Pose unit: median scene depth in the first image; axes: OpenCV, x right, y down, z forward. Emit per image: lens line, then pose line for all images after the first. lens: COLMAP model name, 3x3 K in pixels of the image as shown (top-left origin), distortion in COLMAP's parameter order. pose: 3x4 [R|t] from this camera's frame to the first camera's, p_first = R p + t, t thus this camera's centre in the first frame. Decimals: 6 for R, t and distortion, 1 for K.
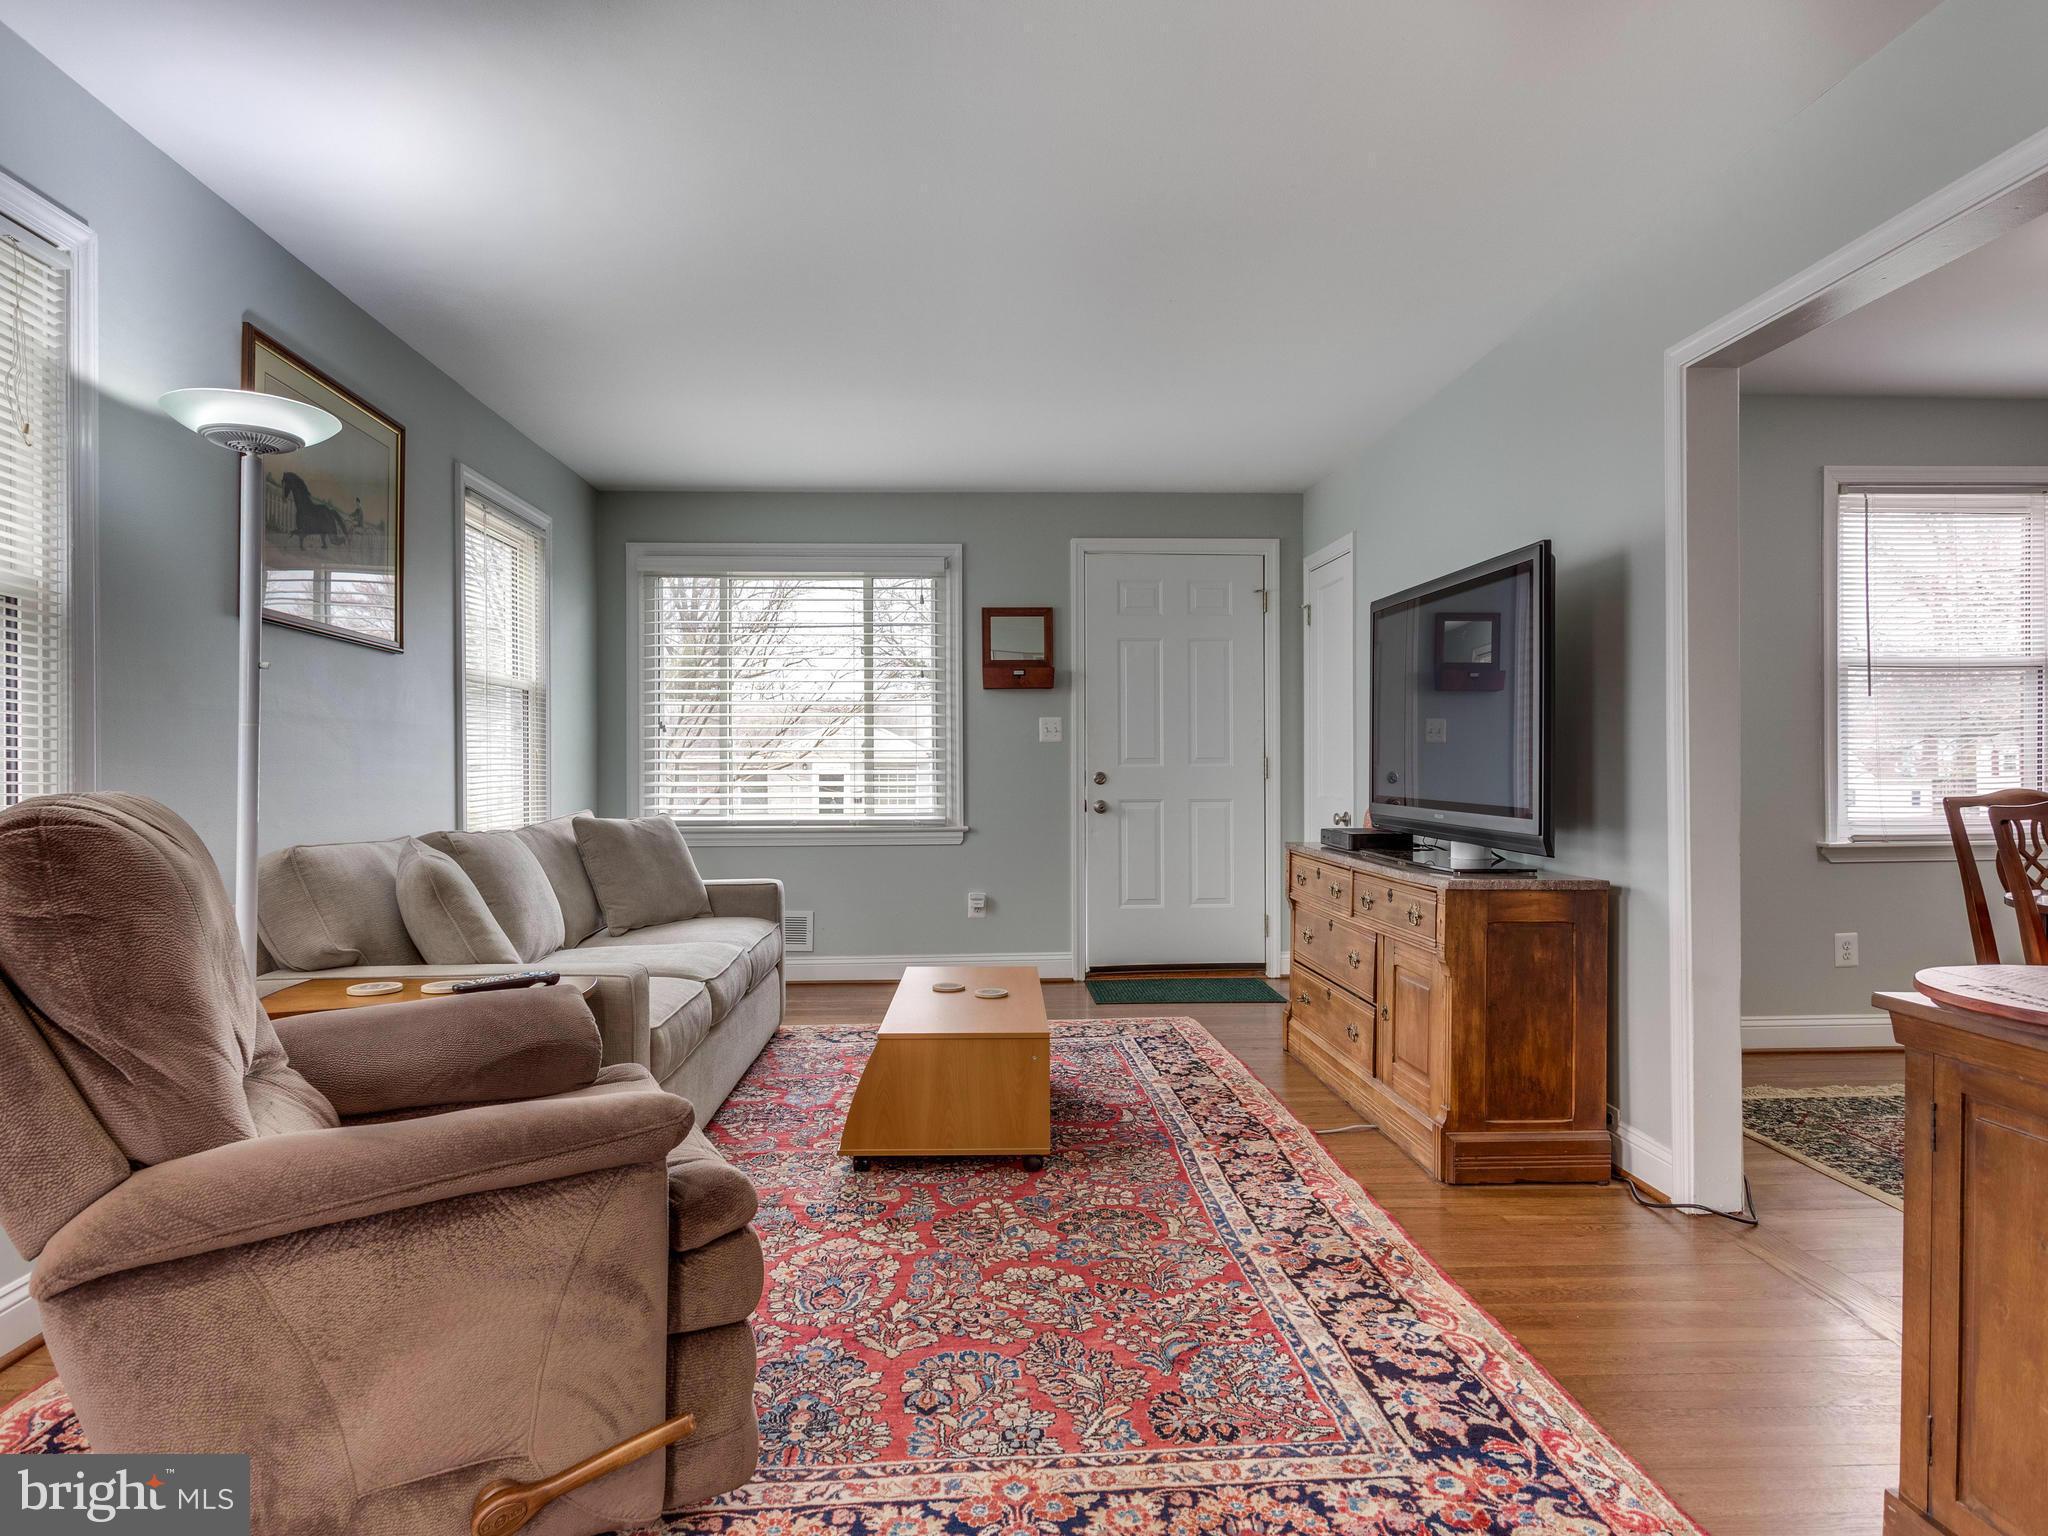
lens RADIAL K [[1269.7, 0, 1024.0], [0, 1269.7, 768.0], [0, 0, 1]] dist [0.004045, -0.003400]
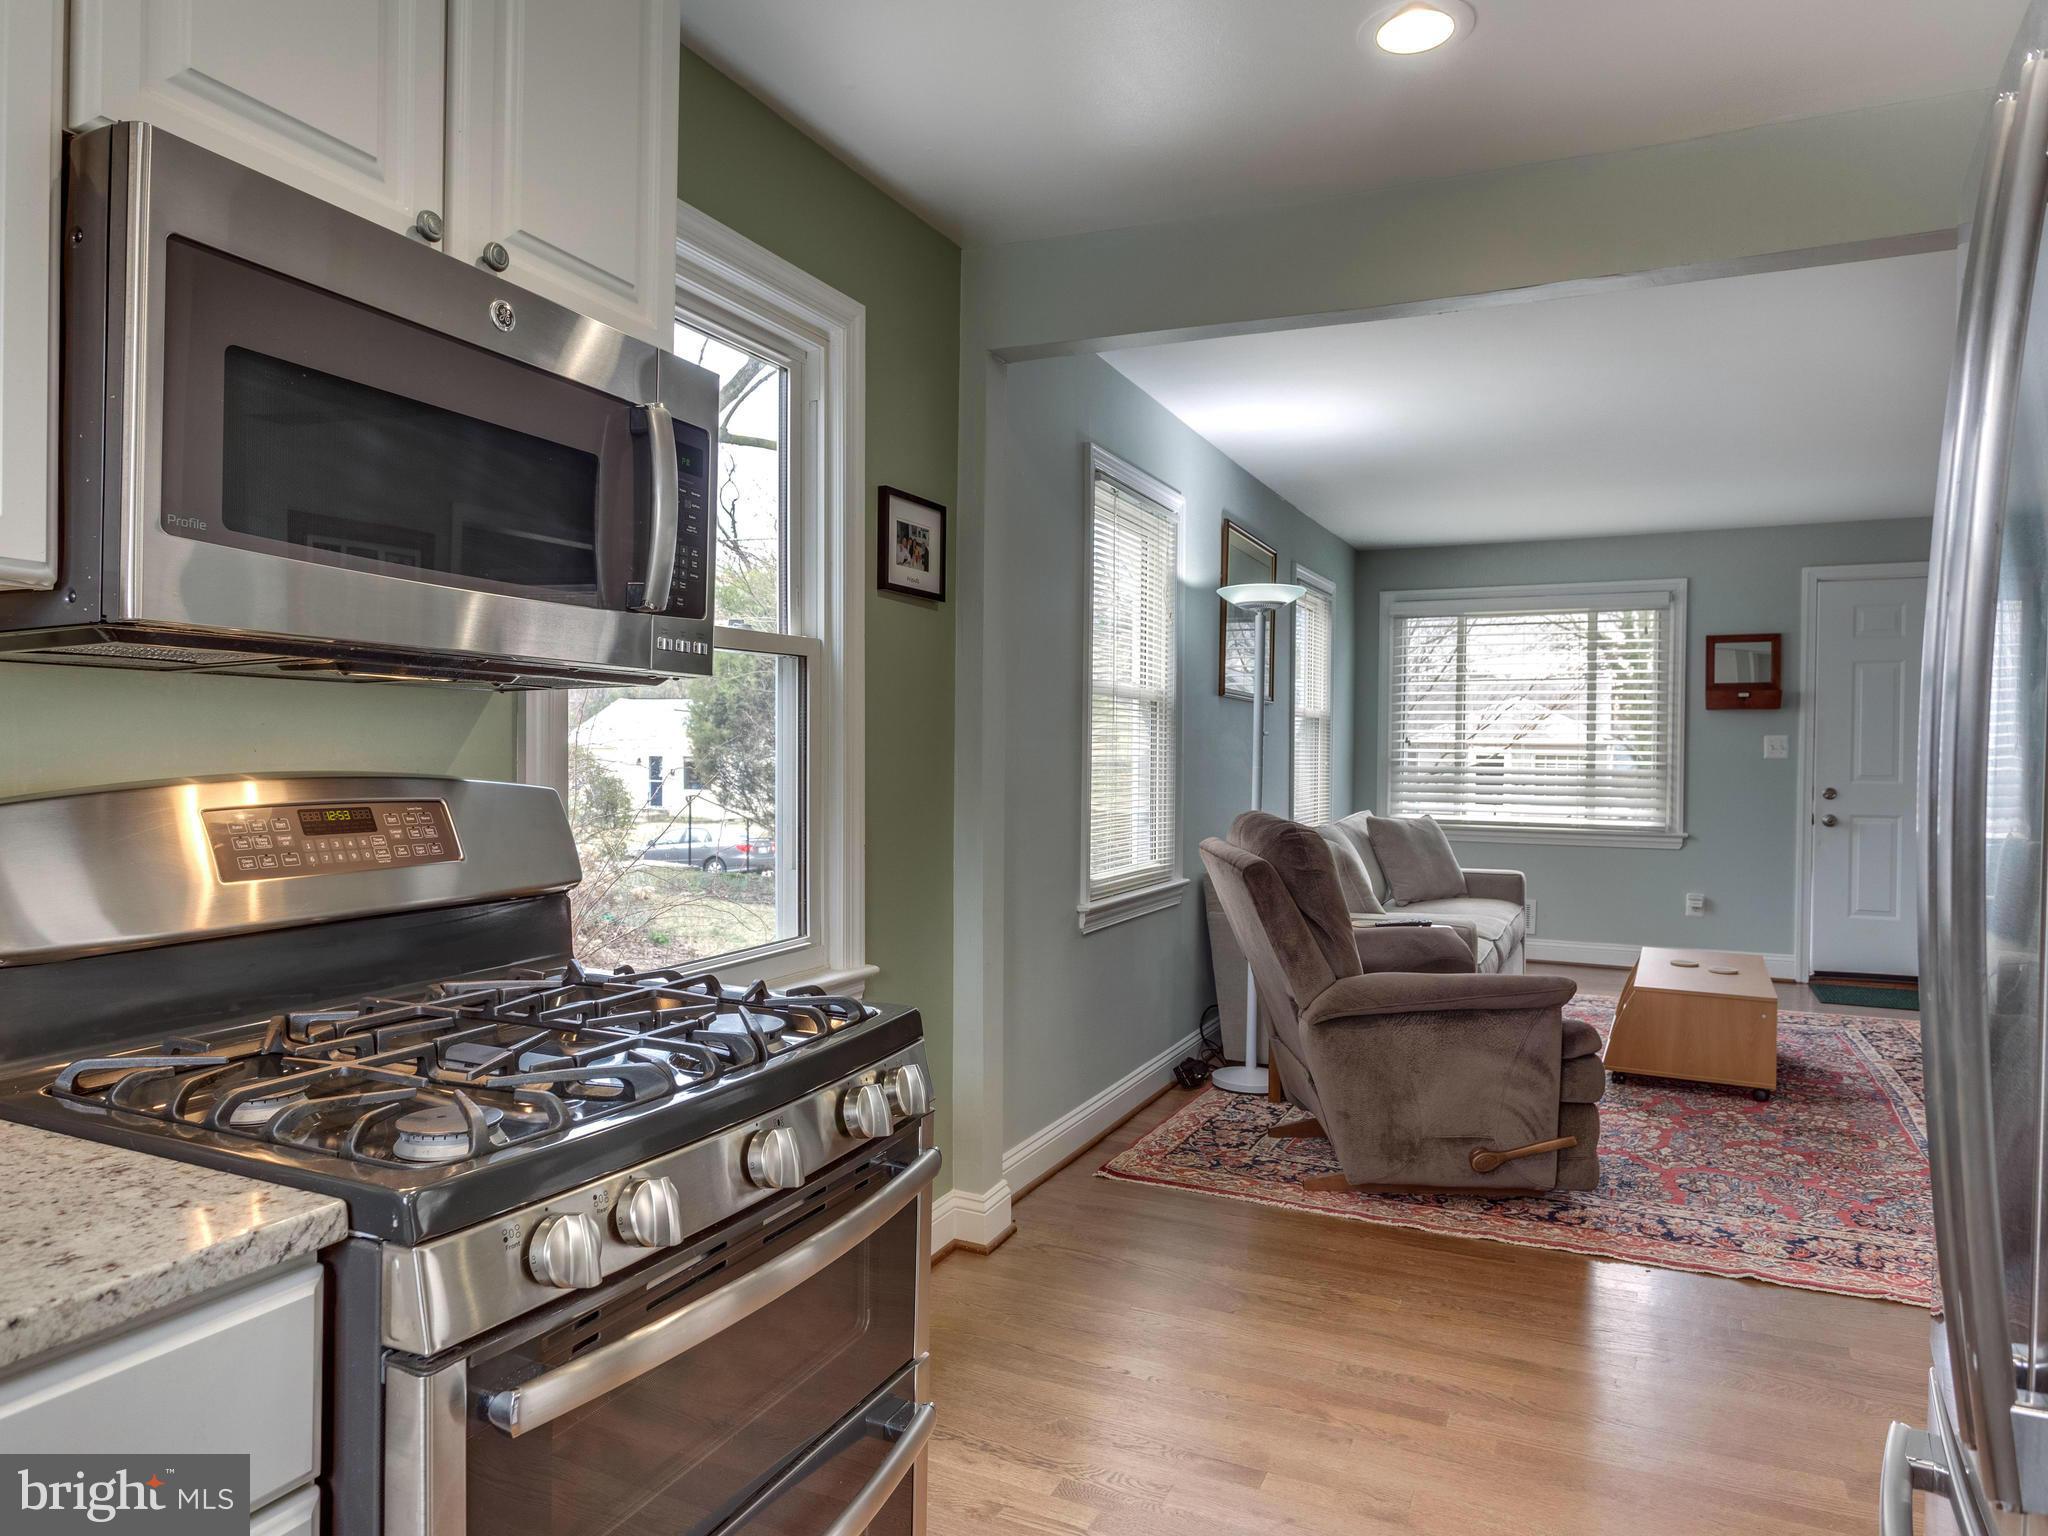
lens RADIAL K [[1269.7, 0, 1024.0], [0, 1269.7, 768.0], [0, 0, 1]] dist [0.004045, -0.003400]
pose [[0.873809, 0.019204, -0.485891, -0.025047], [-0.014038, 0.999800, 0.014269, -0.038200], [0.486067, -0.005648, 0.873903, -0.504782]]
